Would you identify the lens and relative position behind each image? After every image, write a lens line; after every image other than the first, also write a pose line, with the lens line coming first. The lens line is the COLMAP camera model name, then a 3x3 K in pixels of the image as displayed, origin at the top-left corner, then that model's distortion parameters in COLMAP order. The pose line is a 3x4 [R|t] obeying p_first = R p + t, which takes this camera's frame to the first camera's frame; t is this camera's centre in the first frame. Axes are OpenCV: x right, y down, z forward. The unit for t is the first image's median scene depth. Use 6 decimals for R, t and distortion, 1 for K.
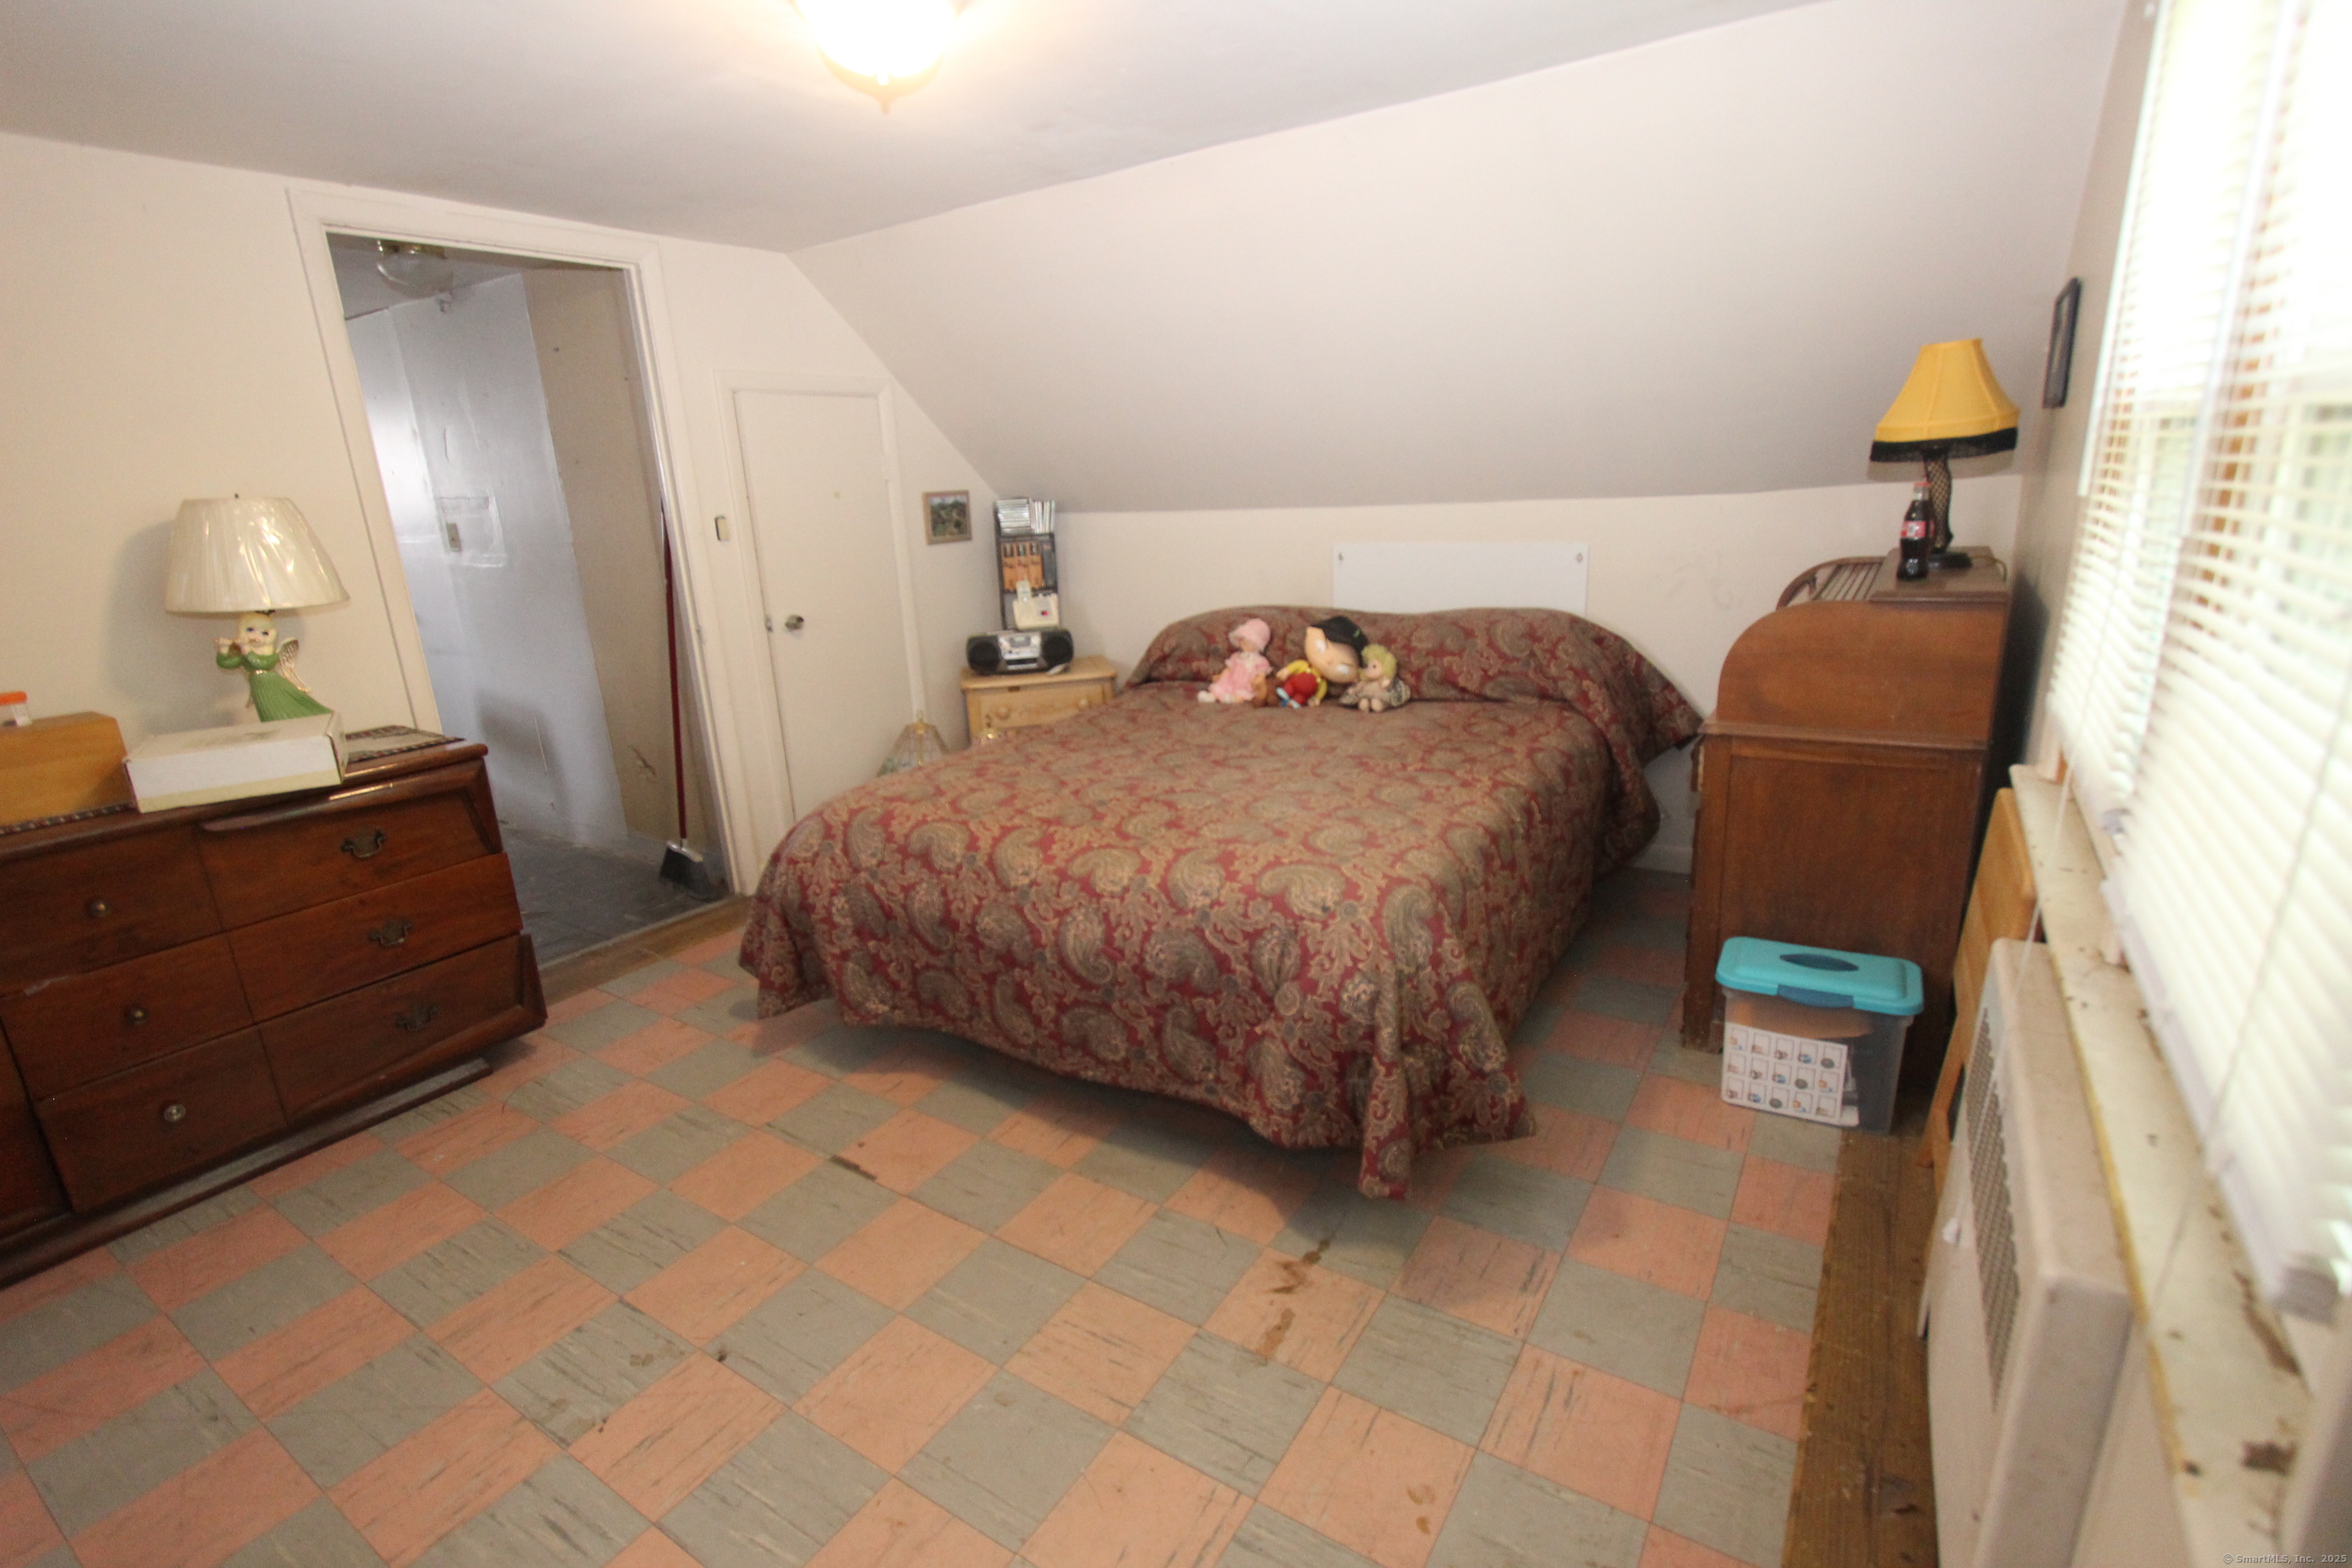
lens RADIAL K [[1101.3, 0, 1155.2], [0, 1101.3, 797.8], [0, 0, 1]] dist [-0.013010, 0.000350]
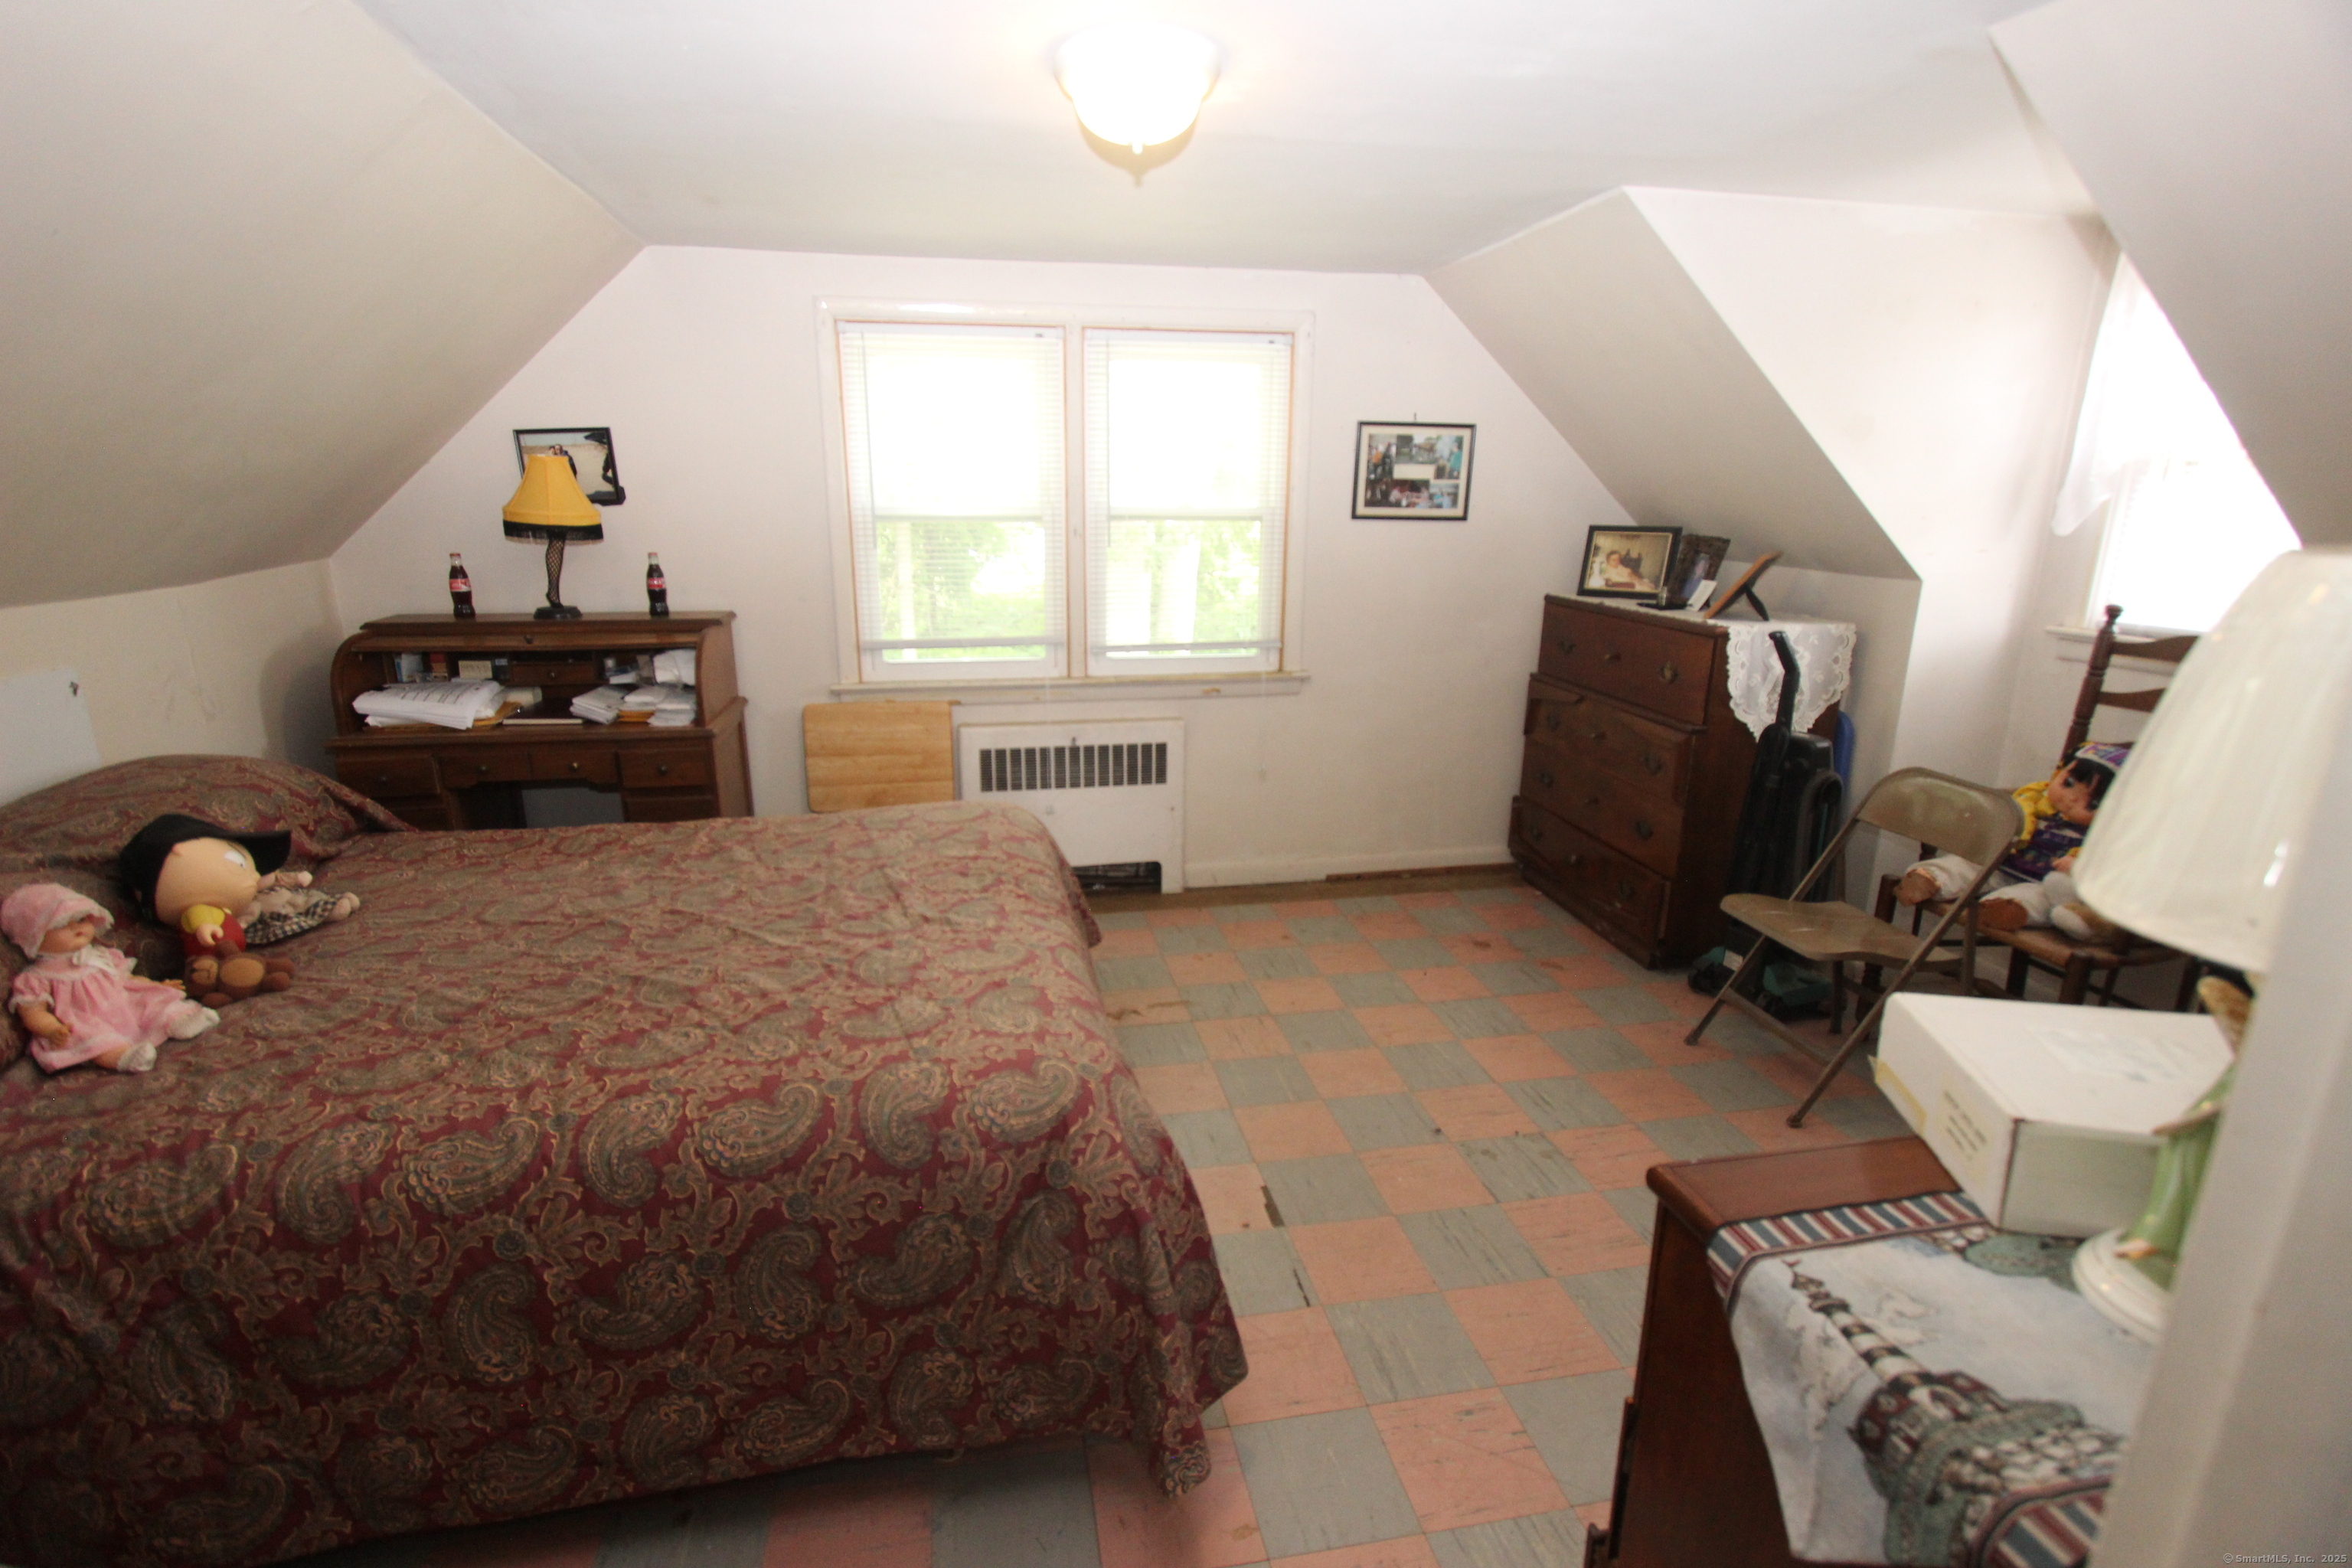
lens RADIAL K [[1101.3, 0, 1155.2], [0, 1101.3, 797.8], [0, 0, 1]] dist [-0.013010, 0.000350]
pose [[-0.696822, -0.138203, 0.703803, -1.054055], [0.230120, 0.886306, 0.401878, -0.520562], [-0.679326, 0.441997, -0.585795, 1.838392]]
